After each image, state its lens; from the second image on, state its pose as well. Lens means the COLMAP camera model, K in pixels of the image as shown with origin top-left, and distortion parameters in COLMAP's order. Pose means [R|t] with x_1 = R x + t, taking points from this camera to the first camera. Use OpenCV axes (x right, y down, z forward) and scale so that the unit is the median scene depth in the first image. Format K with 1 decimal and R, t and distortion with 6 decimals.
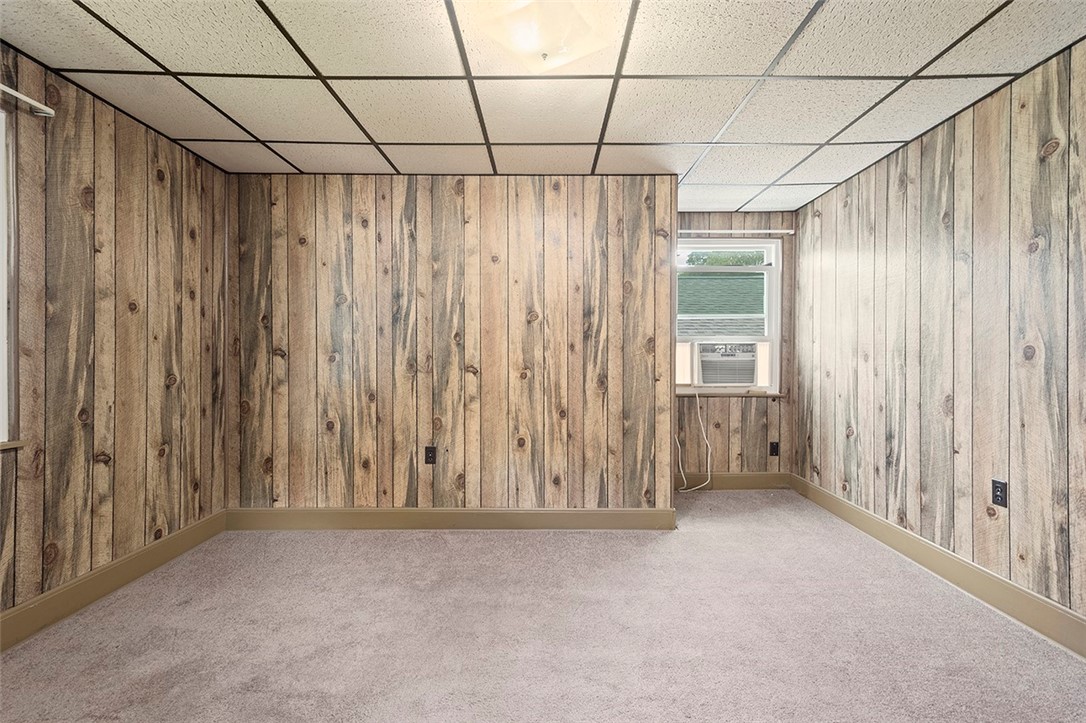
lens RADIAL K [[474.1, 0, 550.0], [0, 474.1, 364.0], [0, 0, 1]] dist [0.022139, -0.006977]
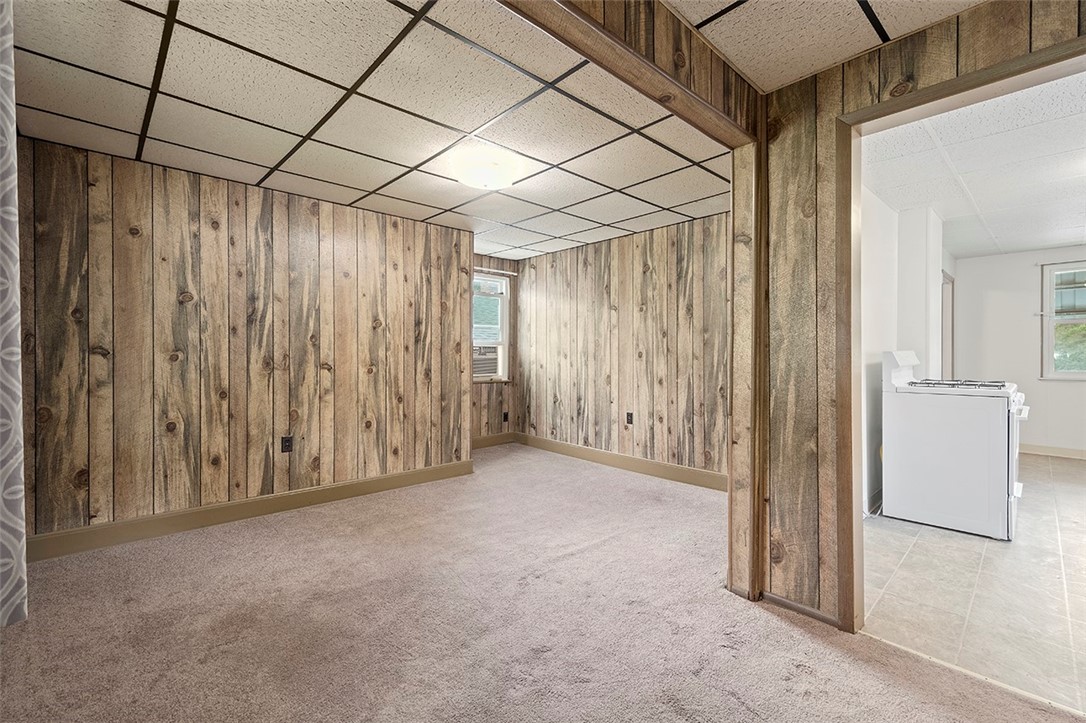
lens RADIAL K [[474.1, 0, 550.0], [0, 474.1, 364.0], [0, 0, 1]] dist [0.022139, -0.006977]
pose [[0.732400, -0.011555, 0.680776, -0.562756], [0.007175, 0.999931, 0.009254, -0.001773], [-0.680836, -0.001894, 0.732433, -0.239761]]
